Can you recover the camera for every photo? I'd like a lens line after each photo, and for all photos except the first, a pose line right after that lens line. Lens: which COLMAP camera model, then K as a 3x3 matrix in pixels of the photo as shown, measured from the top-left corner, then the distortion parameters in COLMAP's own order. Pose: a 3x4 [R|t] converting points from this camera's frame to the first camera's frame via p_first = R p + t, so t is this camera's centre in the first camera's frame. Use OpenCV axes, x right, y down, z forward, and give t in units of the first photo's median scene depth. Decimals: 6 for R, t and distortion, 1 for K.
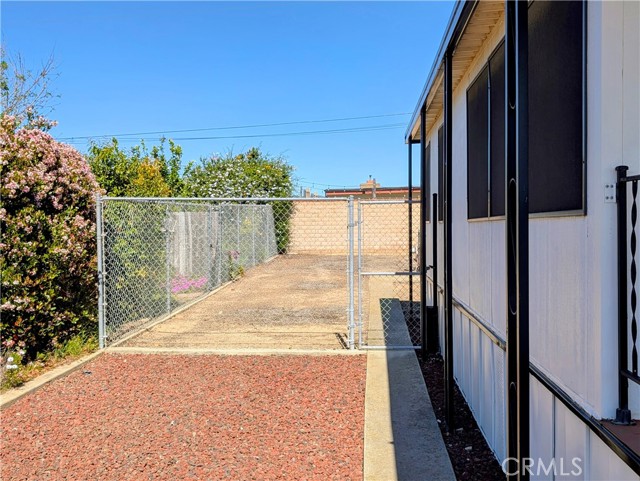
lens RADIAL K [[699.2, 0, 320.0], [0, 699.2, 240.5], [0, 0, 1]] dist [0.056938, -0.000864]
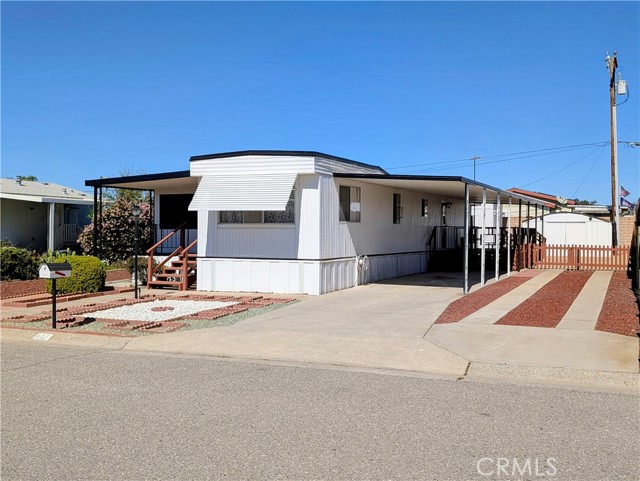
lens RADIAL K [[699.2, 0, 320.0], [0, 699.2, 240.5], [0, 0, 1]] dist [0.056938, -0.000864]
pose [[0.943340, 0.020521, -0.331194, 0.603025], [-0.024166, 0.999684, -0.006890, 0.012879], [0.330948, 0.014504, 0.943538, -0.763911]]
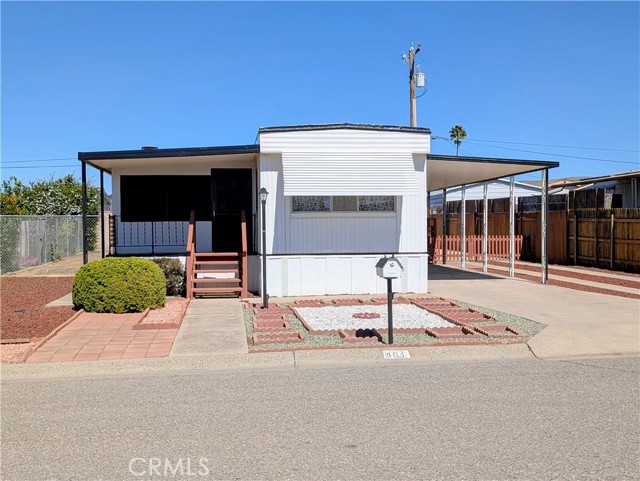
lens RADIAL K [[809.0, 0, 320.0], [0, 809.0, 240.5], [0, 0, 1]] dist [0.041381, -0.014995]
pose [[0.980956, -0.000122, 0.194228, 0.092864], [0.002947, 0.999894, -0.014253, 0.027808], [-0.194206, 0.014554, 0.980853, -0.780368]]
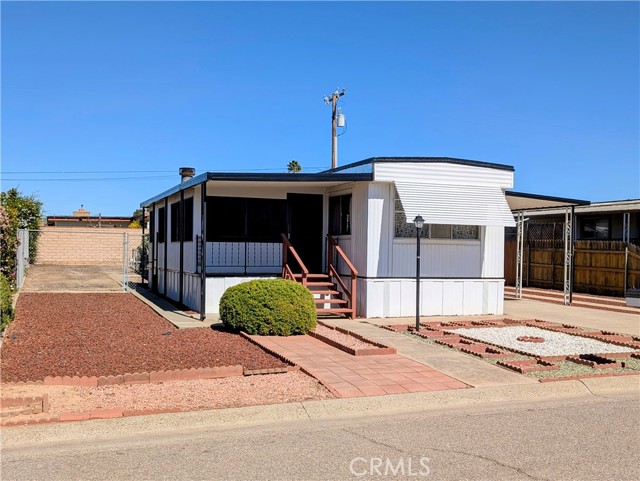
lens RADIAL K [[699.2, 0, 320.0], [0, 699.2, 240.5], [0, 0, 1]] dist [0.056938, -0.000864]
pose [[0.906266, 0.032297, 0.421472, -0.150348], [-0.017265, 0.999073, -0.039433, 0.021711], [-0.422355, 0.028460, 0.905984, -0.631515]]
